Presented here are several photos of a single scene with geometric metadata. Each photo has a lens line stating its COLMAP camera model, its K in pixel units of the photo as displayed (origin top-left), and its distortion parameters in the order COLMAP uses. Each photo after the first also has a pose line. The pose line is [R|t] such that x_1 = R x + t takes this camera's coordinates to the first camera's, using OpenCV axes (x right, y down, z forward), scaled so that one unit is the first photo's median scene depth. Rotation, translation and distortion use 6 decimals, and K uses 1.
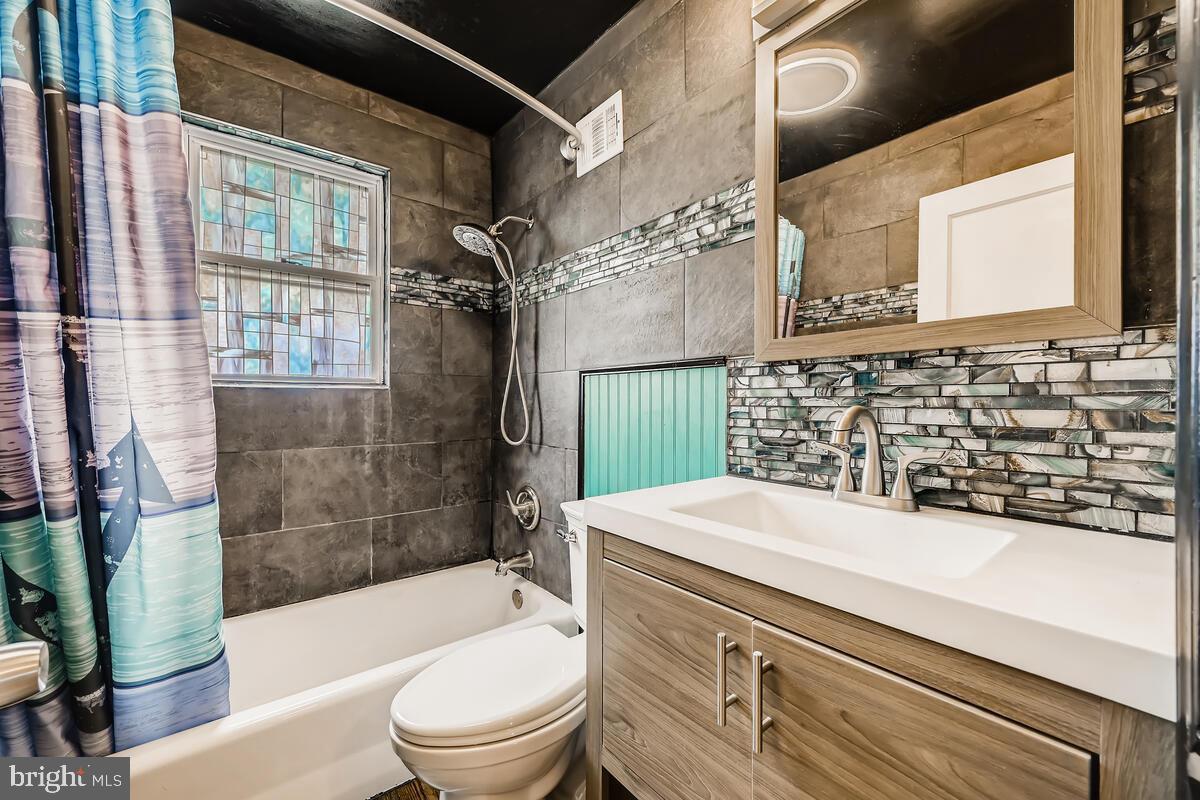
lens RADIAL K [[479.3, 0, 601.3], [0, 479.3, 405.4], [0, 0, 1]] dist [-0.000571, 0.000456]
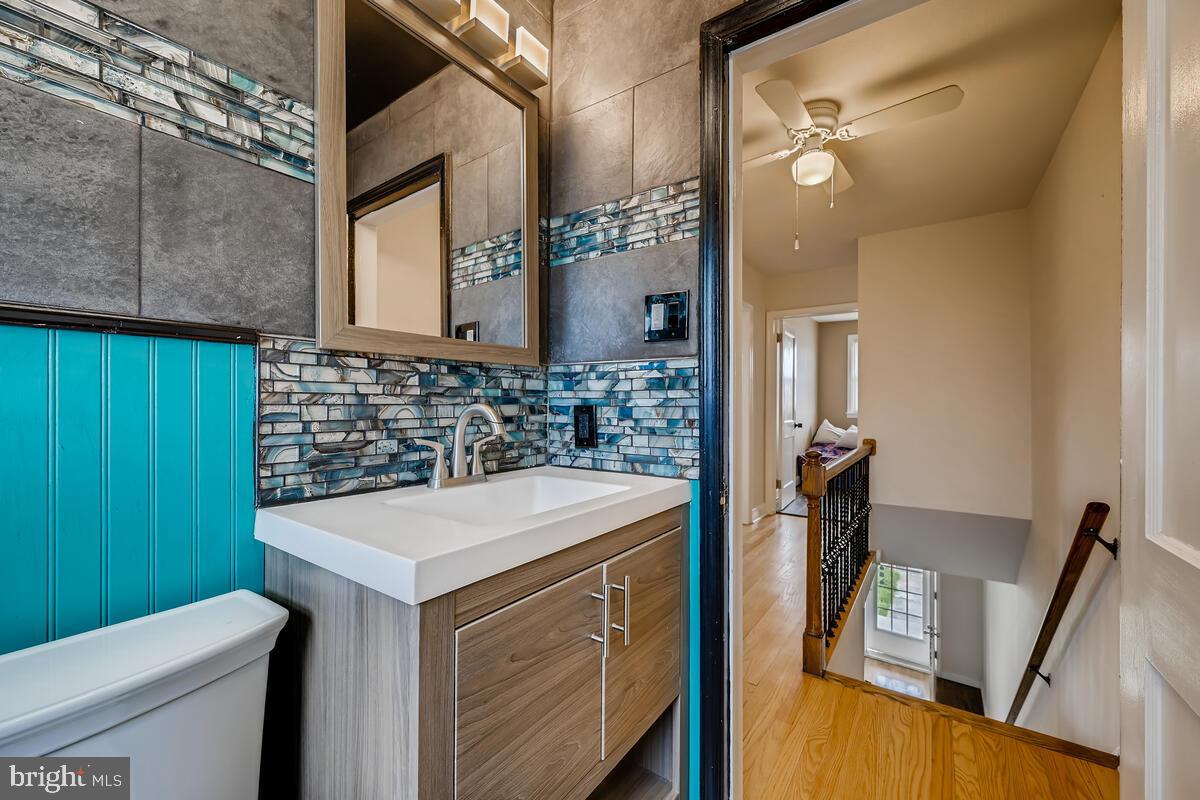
lens RADIAL K [[479.3, 0, 602.3], [0, 479.3, 399.8], [0, 0, 1]] dist [-0.000571, 0.000456]
pose [[-0.260987, 0.001992, 0.965340, -0.572286], [0.002474, 0.999996, -0.001394, -0.004061], [-0.965339, 0.002025, -0.260991, 0.795864]]
